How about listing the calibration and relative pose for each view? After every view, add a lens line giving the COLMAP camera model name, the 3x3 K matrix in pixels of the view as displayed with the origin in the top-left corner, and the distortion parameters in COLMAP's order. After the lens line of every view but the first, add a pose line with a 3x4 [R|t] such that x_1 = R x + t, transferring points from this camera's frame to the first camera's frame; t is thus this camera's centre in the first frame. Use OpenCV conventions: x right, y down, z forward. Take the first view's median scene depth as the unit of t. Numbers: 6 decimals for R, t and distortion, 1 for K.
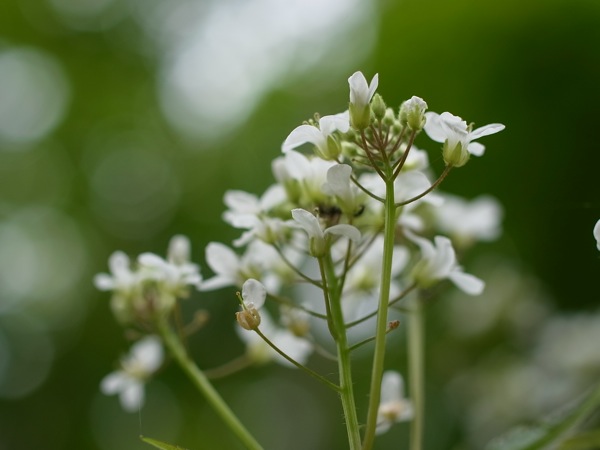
lens RADIAL K [[846.6, 0, 338.7], [0, 846.6, 221.5], [0, 0, 1]] dist [-0.082818, 0.000000]
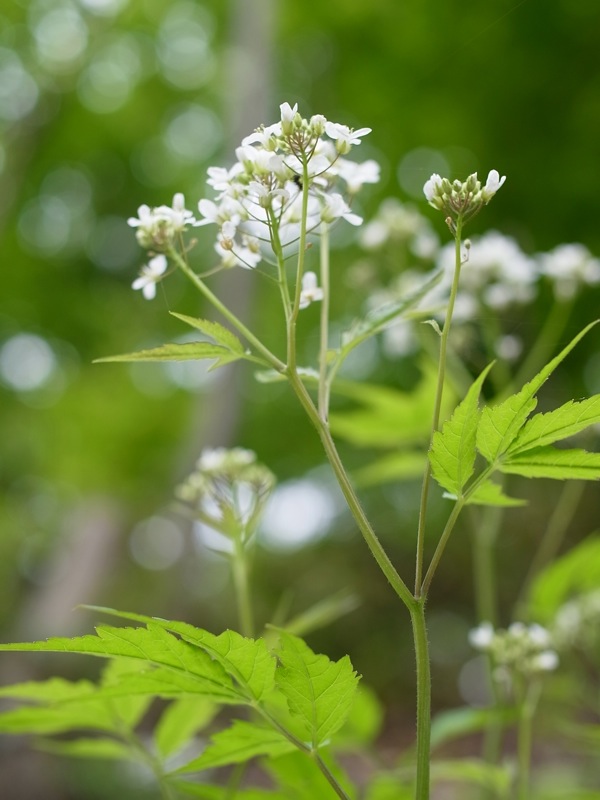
lens RADIAL K [[1128.8, 0, 300.8], [0, 1128.8, 400.1], [0, 0, 1]] dist [-0.082818, 0.000000]
pose [[0.999363, -0.026054, 0.024386, -0.016861], [0.017883, 0.956989, 0.289572, -0.239203], [-0.030882, -0.288952, 0.956845, -1.280763]]
